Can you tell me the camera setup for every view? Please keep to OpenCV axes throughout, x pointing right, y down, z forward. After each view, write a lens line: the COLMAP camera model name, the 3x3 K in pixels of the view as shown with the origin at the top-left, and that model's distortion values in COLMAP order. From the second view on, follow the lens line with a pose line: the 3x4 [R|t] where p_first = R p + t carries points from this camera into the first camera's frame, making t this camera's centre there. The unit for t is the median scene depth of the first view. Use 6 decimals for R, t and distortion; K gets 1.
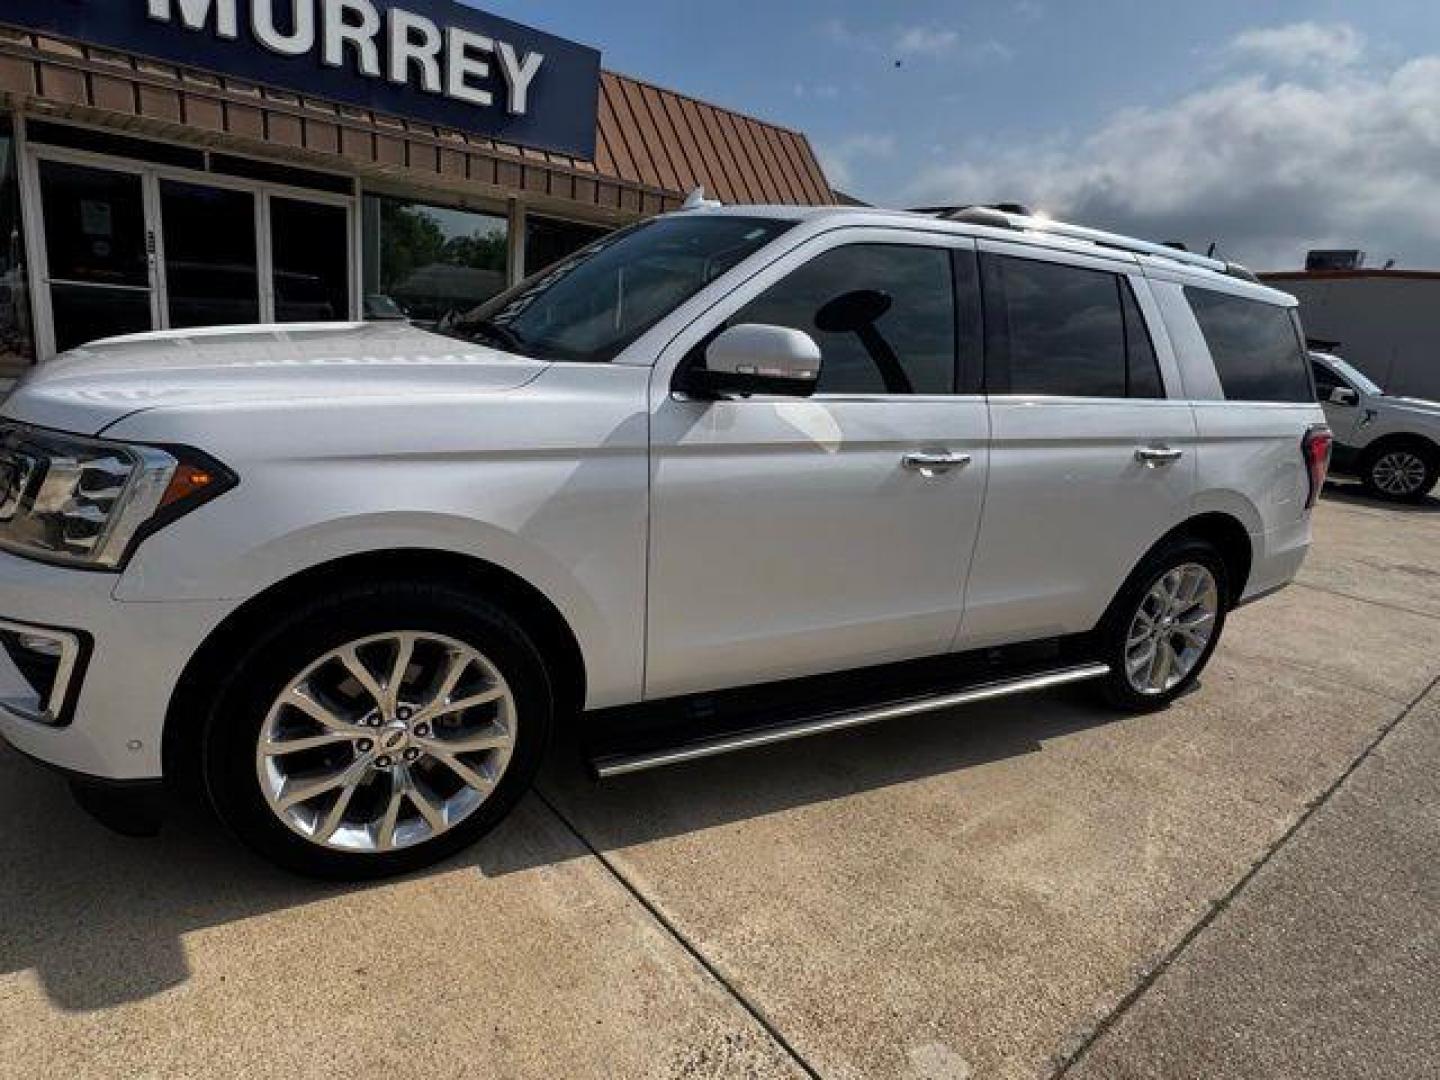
lens RADIAL K [[797.9, 0, 720.5], [0, 797.9, 536.5], [0, 0, 1]] dist [-0.002792, -0.000158]
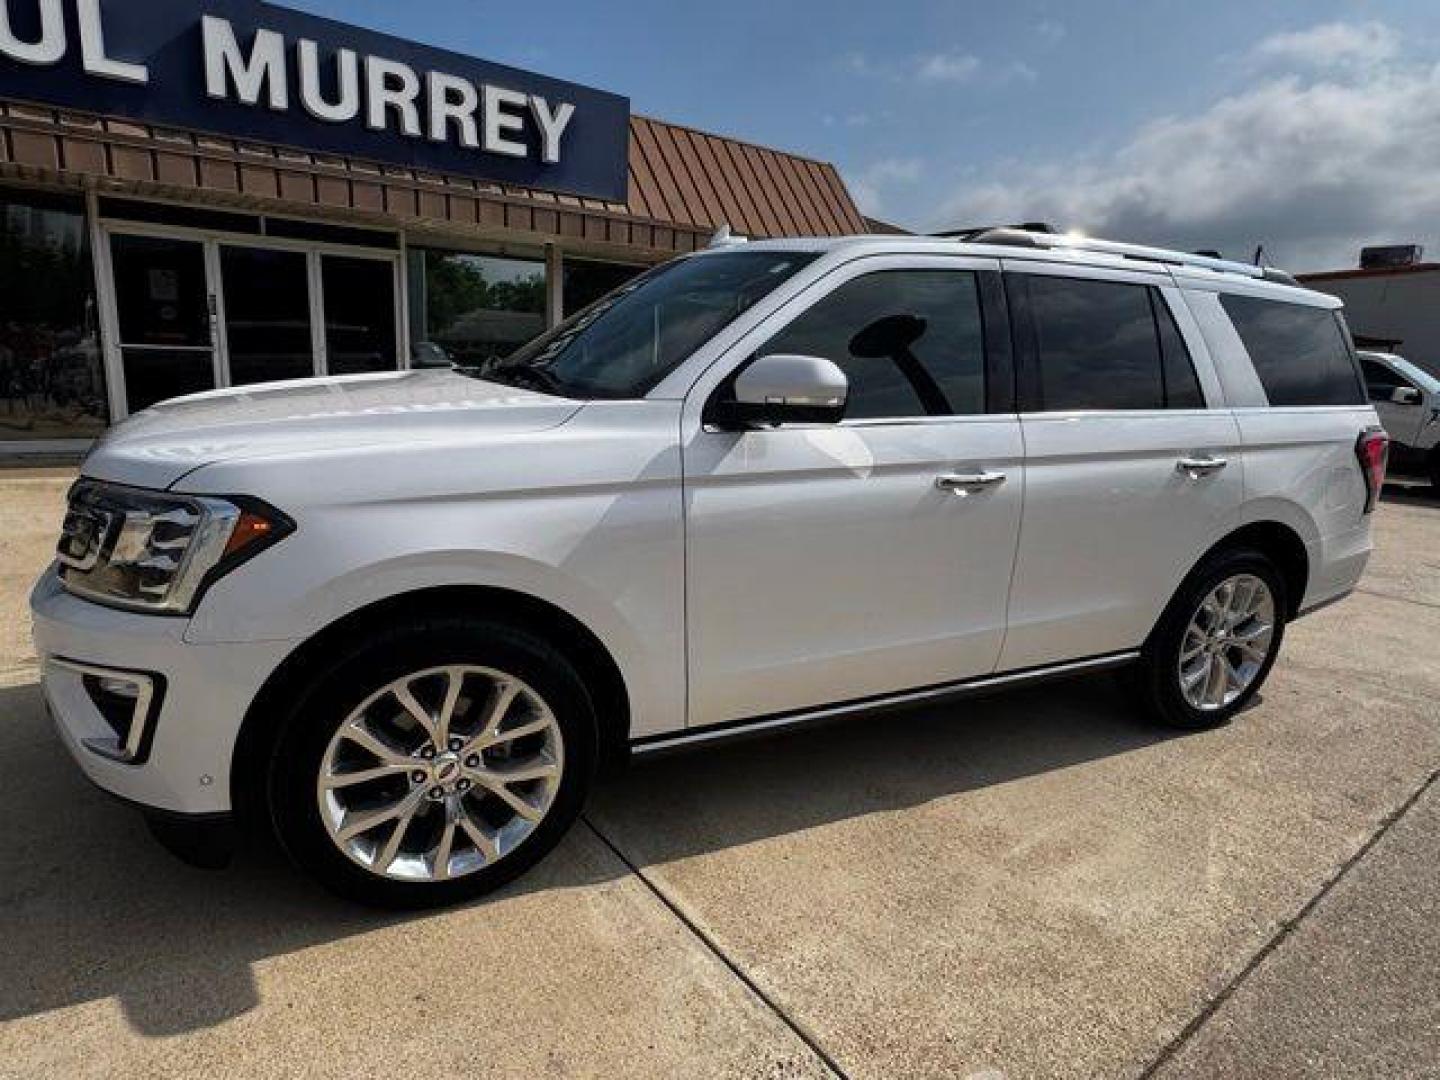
lens RADIAL K [[796.4, 0, 720.0], [0, 796.4, 540.0], [0, 0, 1]] dist [-0.002635, 0.000095]
pose [[0.997768, -0.037136, -0.055499, 0.008860], [0.035367, 0.998845, -0.032533, 0.001157], [0.056644, 0.030498, 0.997929, -0.013347]]
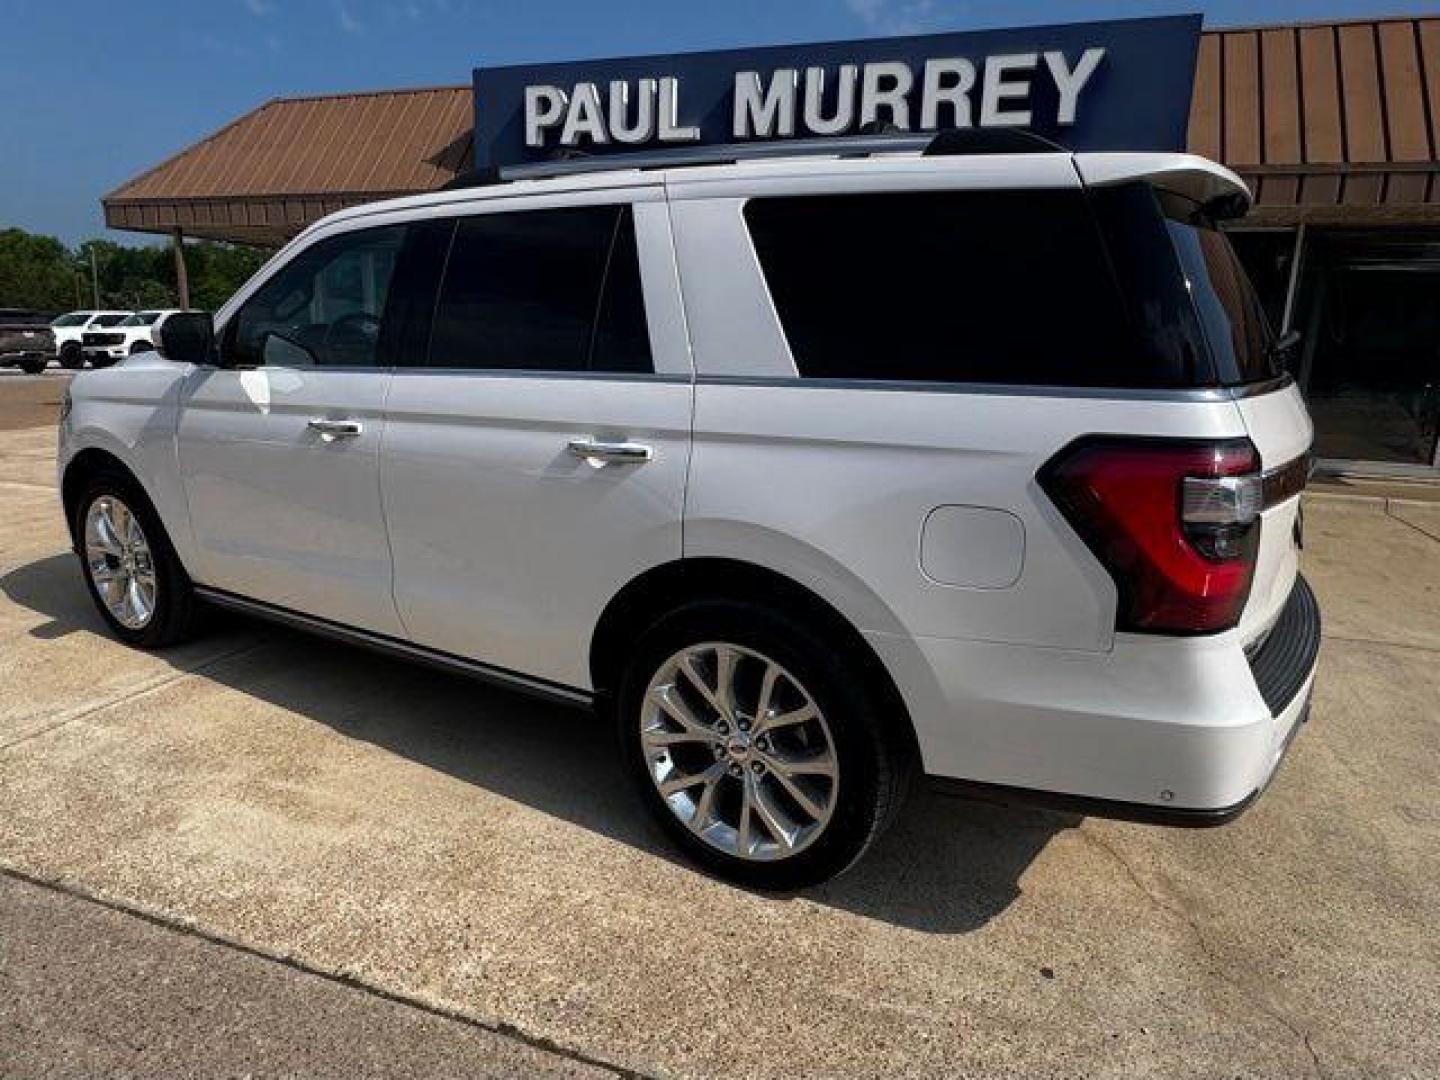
lens RADIAL K [[855.6, 0, 683.1], [0, 855.6, 540.1], [0, 0, 1]] dist [-0.002523, -0.000837]
pose [[0.520774, 0.127692, -0.844091, 1.413675], [-0.197524, 0.979943, 0.026378, -0.067508], [0.830529, 0.152991, 0.535551, 0.770730]]
